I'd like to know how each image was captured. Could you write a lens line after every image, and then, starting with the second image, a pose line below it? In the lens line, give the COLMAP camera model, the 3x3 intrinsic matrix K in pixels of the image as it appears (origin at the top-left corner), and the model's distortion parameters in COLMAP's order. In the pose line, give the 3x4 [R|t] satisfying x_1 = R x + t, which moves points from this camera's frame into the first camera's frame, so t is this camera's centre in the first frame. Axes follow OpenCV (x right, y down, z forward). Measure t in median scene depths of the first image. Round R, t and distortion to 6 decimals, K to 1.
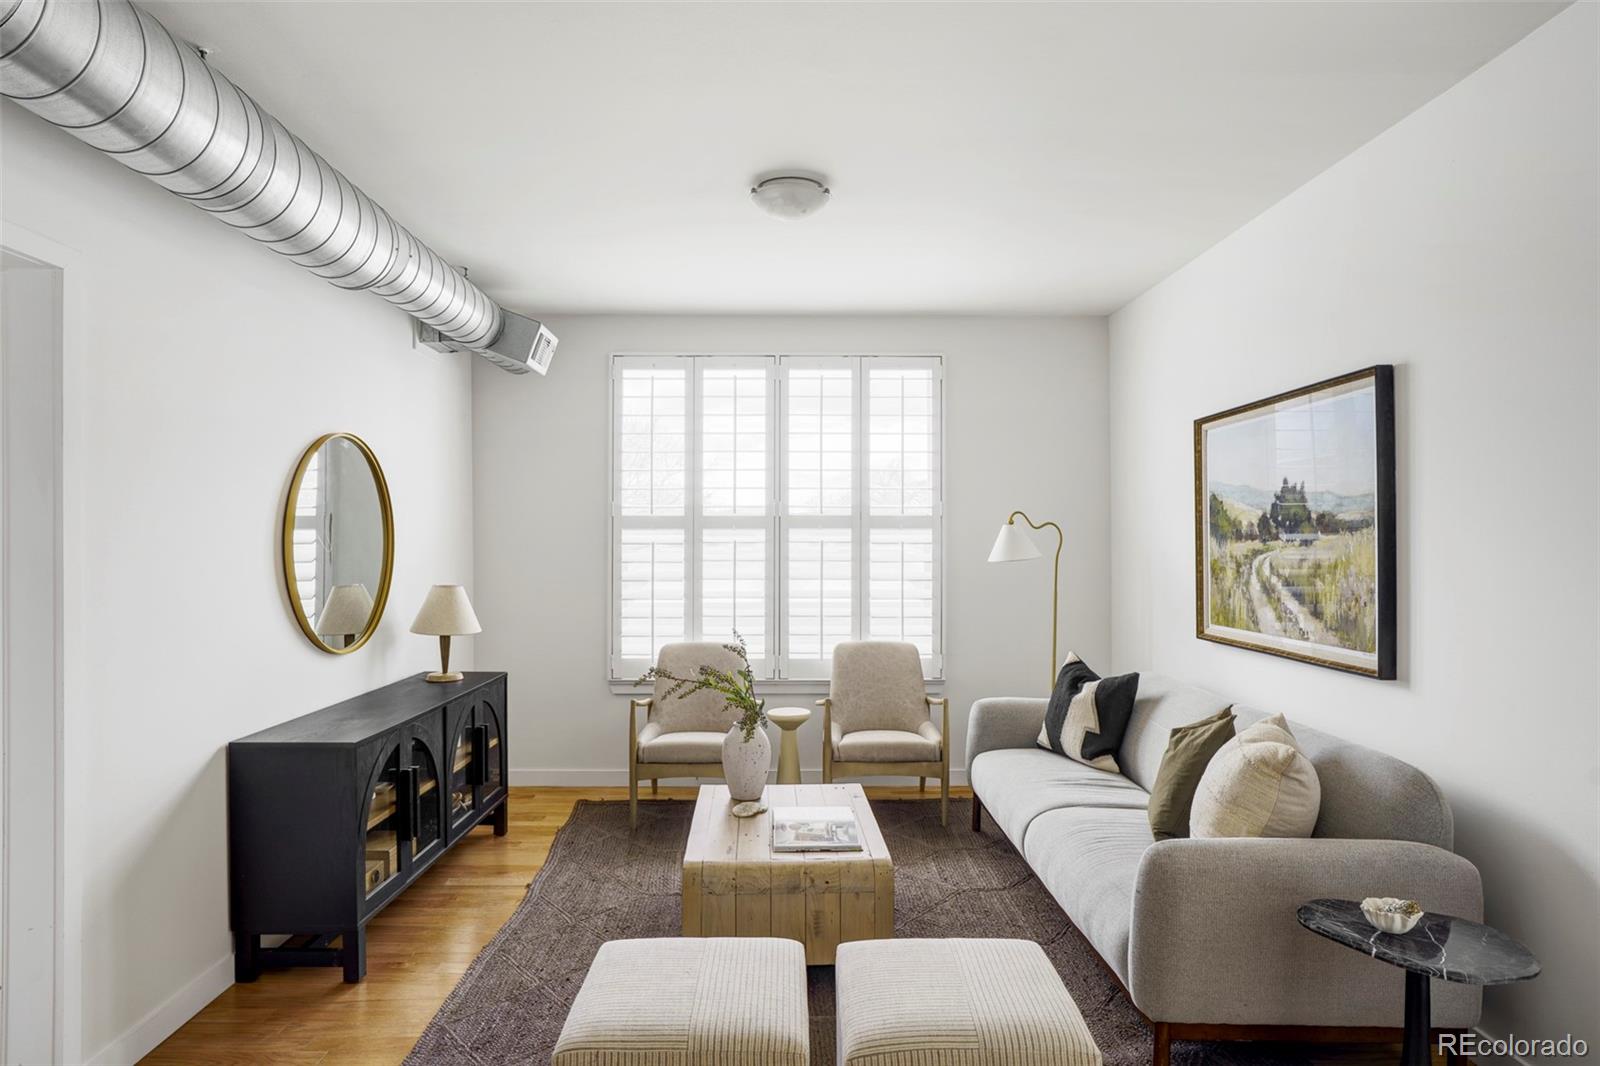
lens RADIAL K [[910.7, 0, 793.7], [0, 910.7, 541.5], [0, 0, 1]] dist [-0.041209, 0.011436]
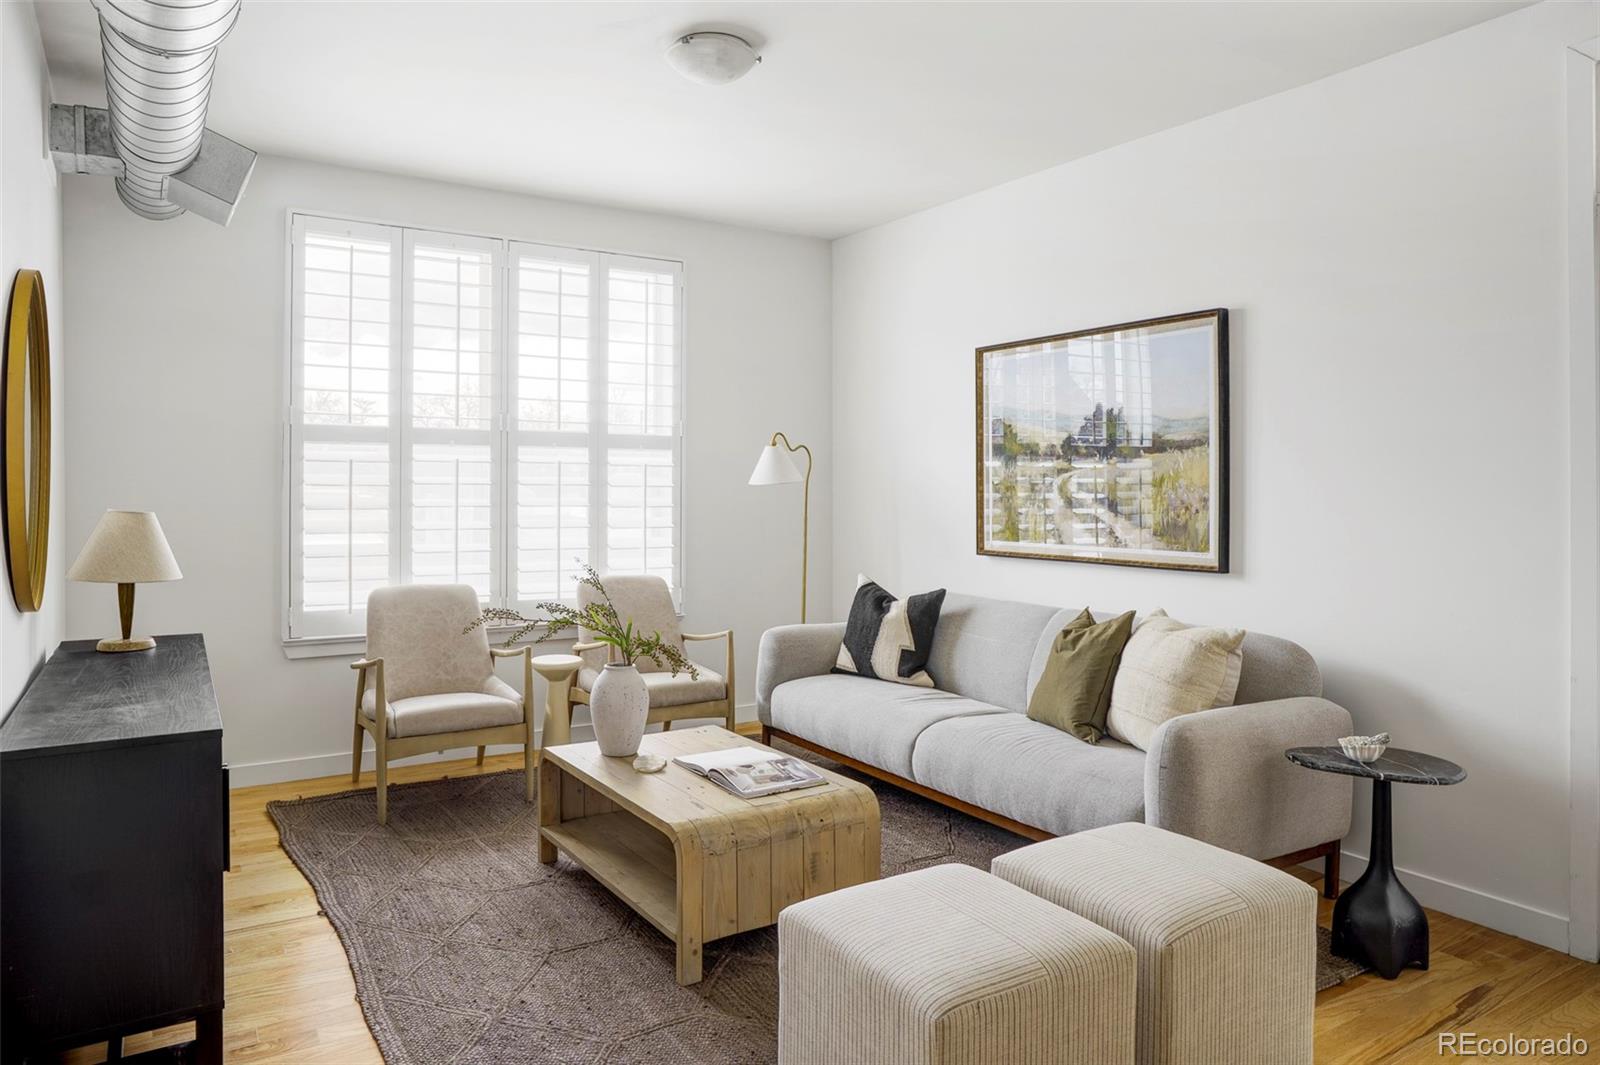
lens RADIAL K [[996.3, 0, 792.0], [0, 996.3, 482.0], [0, 0, 1]] dist [-0.034667, 0.003580]
pose [[0.865754, 0.005549, 0.500438, -0.324435], [-0.005227, 0.999984, -0.002045, 0.025761], [-0.500442, -0.000846, 0.865770, 0.100792]]
